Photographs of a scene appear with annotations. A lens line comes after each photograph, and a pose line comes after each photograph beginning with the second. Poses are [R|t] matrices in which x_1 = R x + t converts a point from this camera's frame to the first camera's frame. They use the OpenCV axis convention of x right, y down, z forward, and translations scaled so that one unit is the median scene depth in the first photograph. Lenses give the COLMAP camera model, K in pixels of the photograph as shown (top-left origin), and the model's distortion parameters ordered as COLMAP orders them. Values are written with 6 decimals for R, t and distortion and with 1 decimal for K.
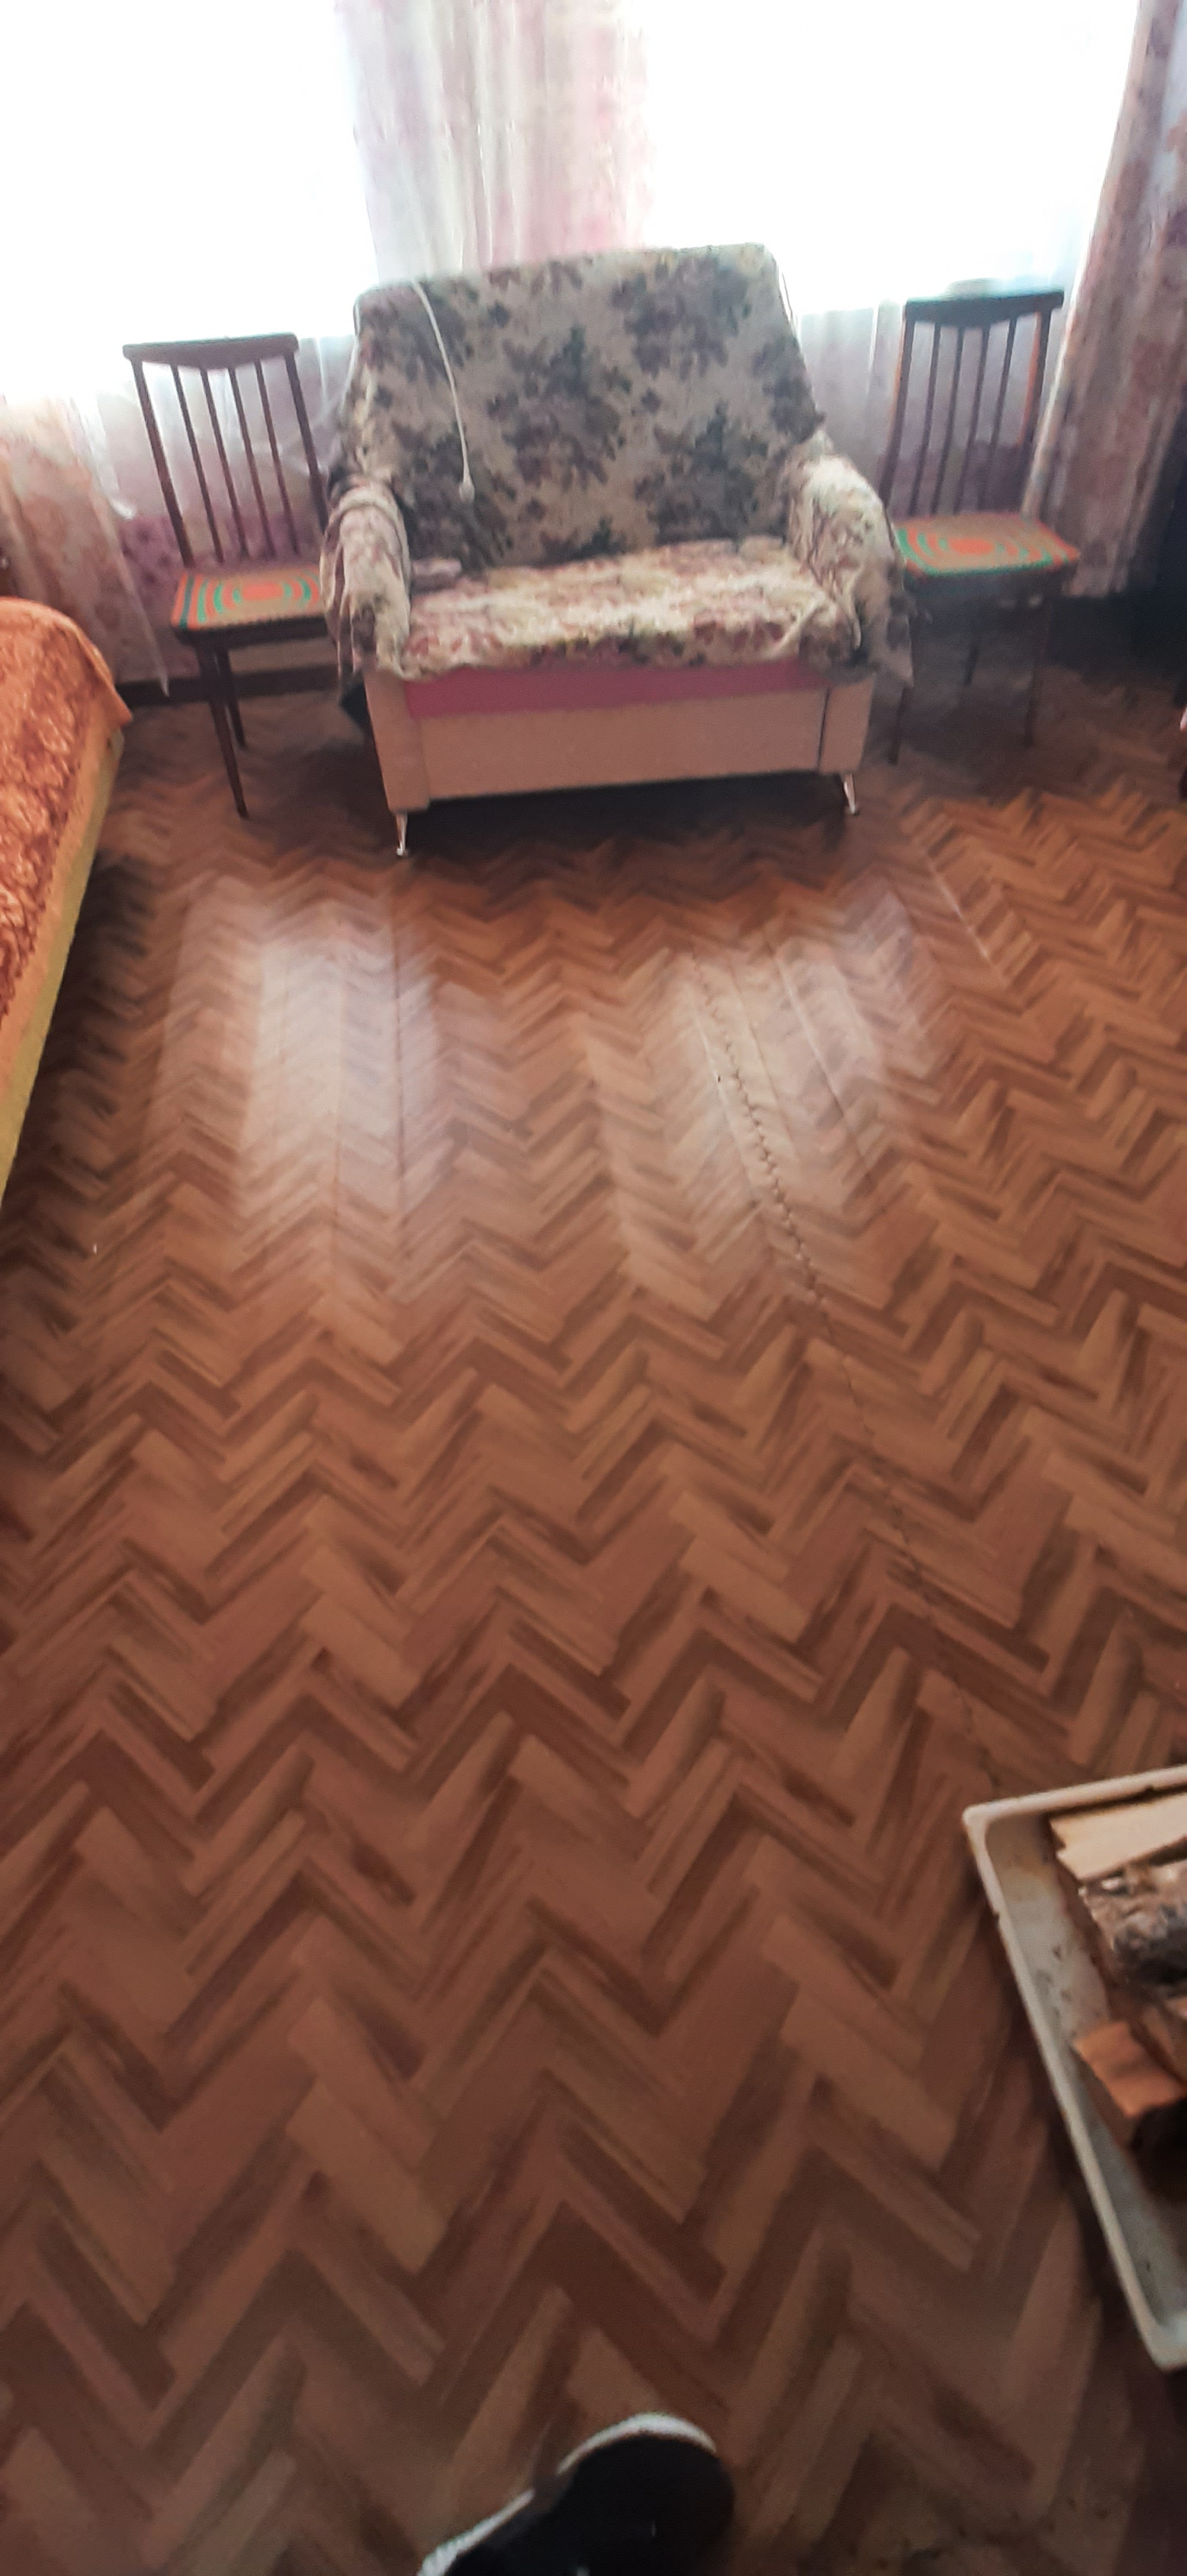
lens RADIAL K [[999.1, 0, 599.4], [0, 999.1, 1301.3], [0, 0, 1]] dist [0.009422, -0.010712]
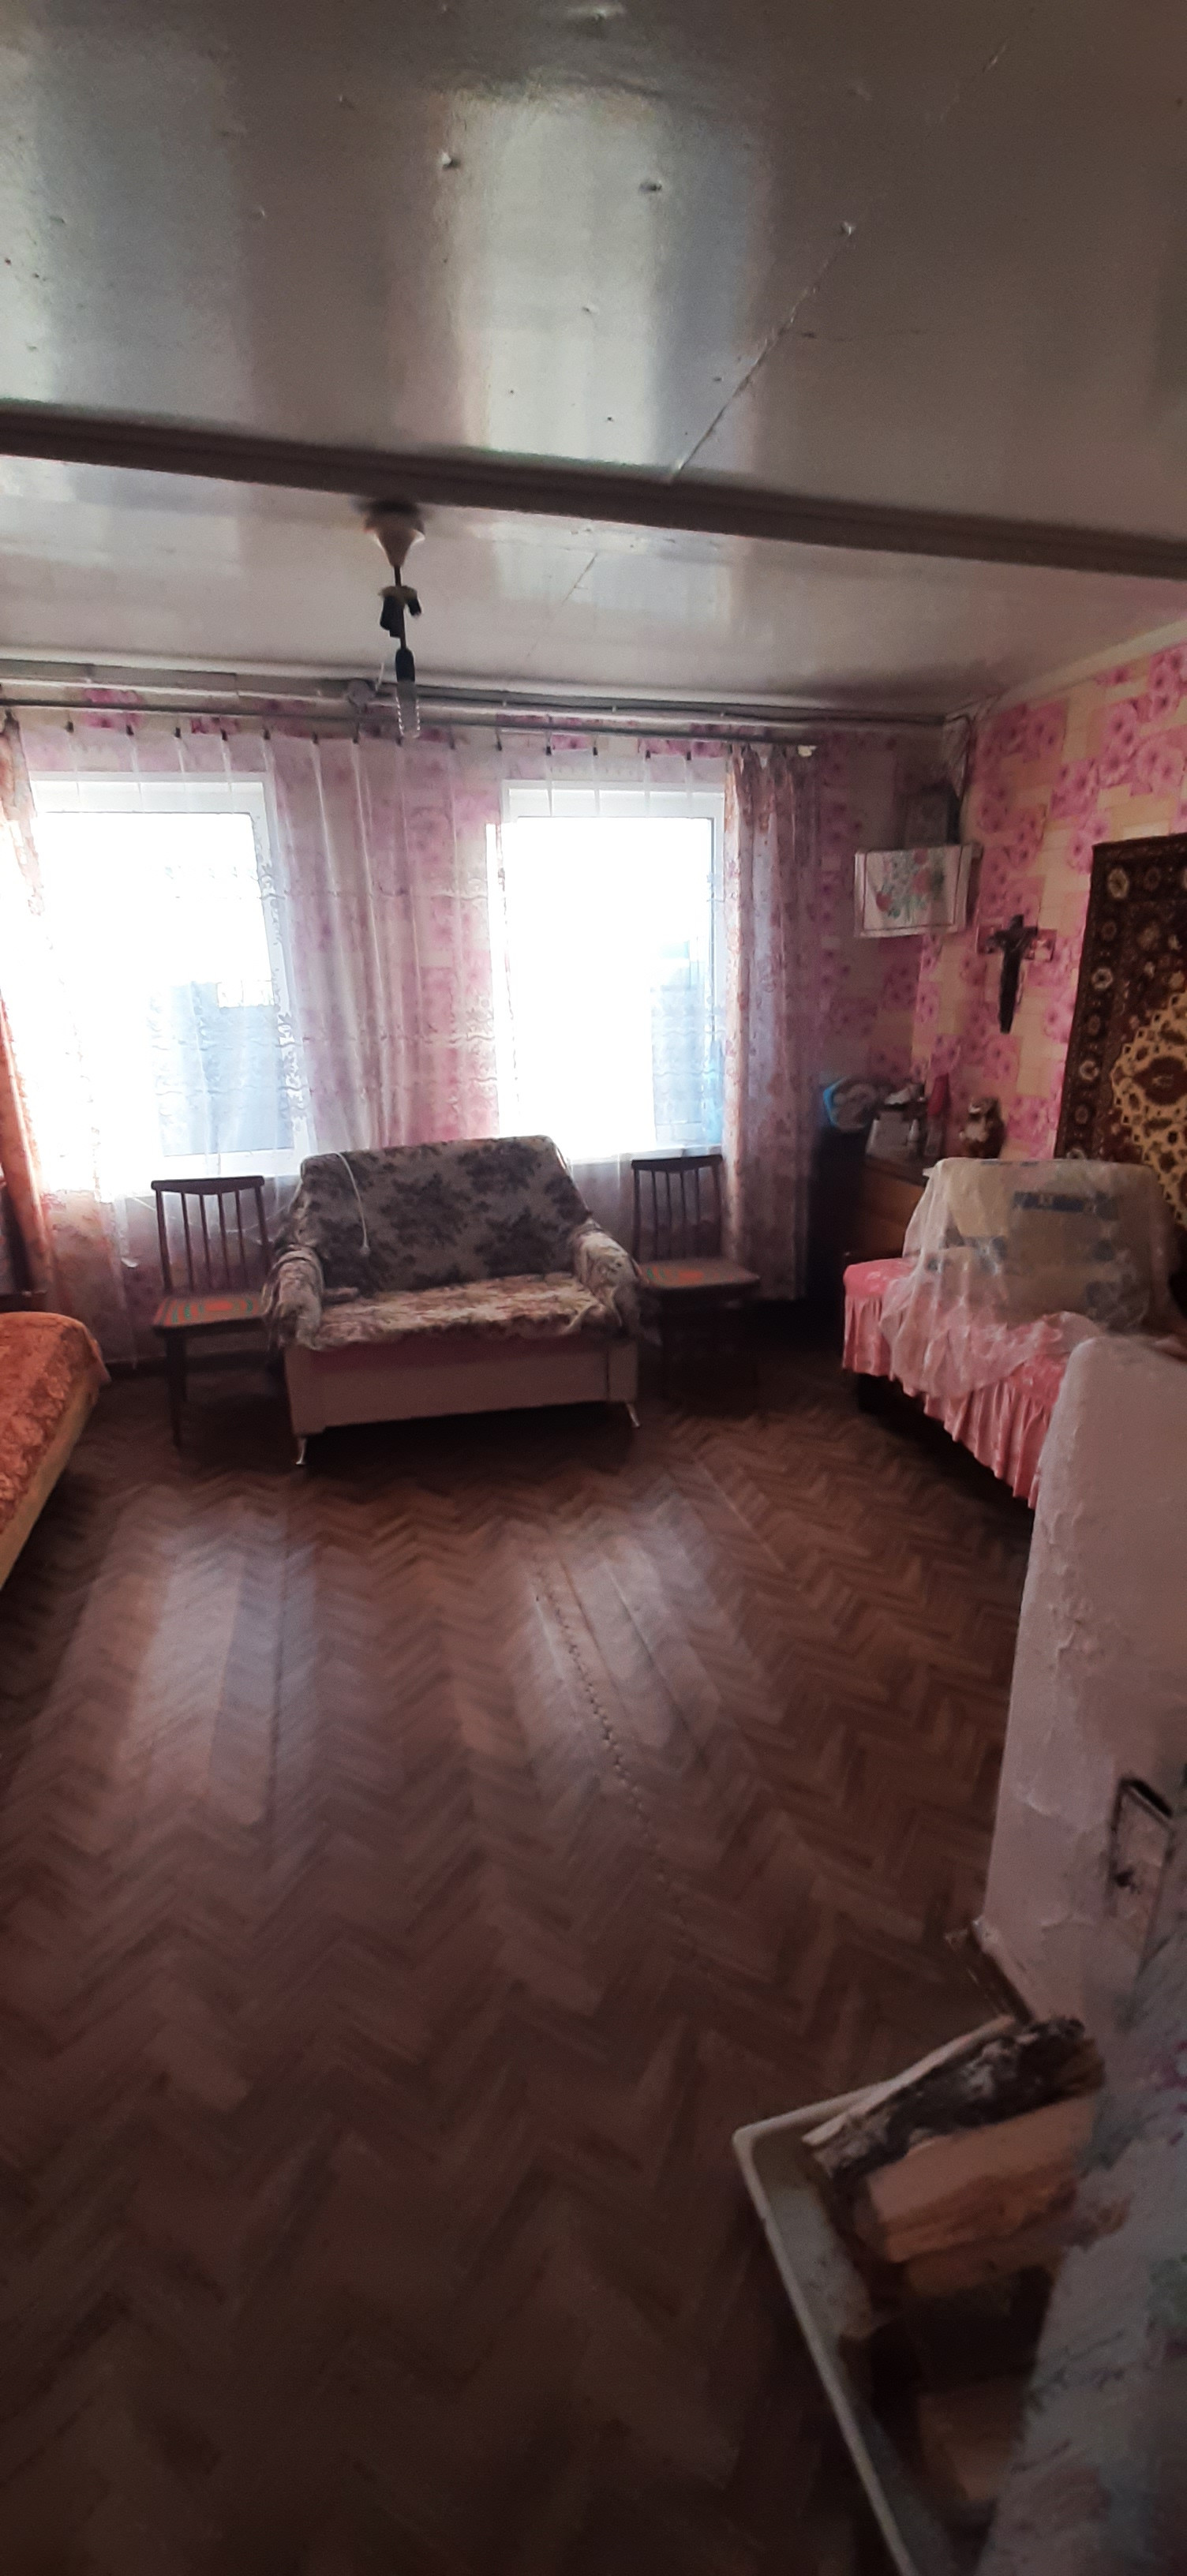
lens RADIAL K [[999.1, 0, 599.4], [0, 999.1, 1301.3], [0, 0, 1]] dist [0.009422, -0.010712]
pose [[0.993116, -0.019218, 0.115546, 0.050882], [0.083880, 0.805213, -0.587023, 0.206174], [-0.081758, 0.592674, 0.801282, -0.240901]]
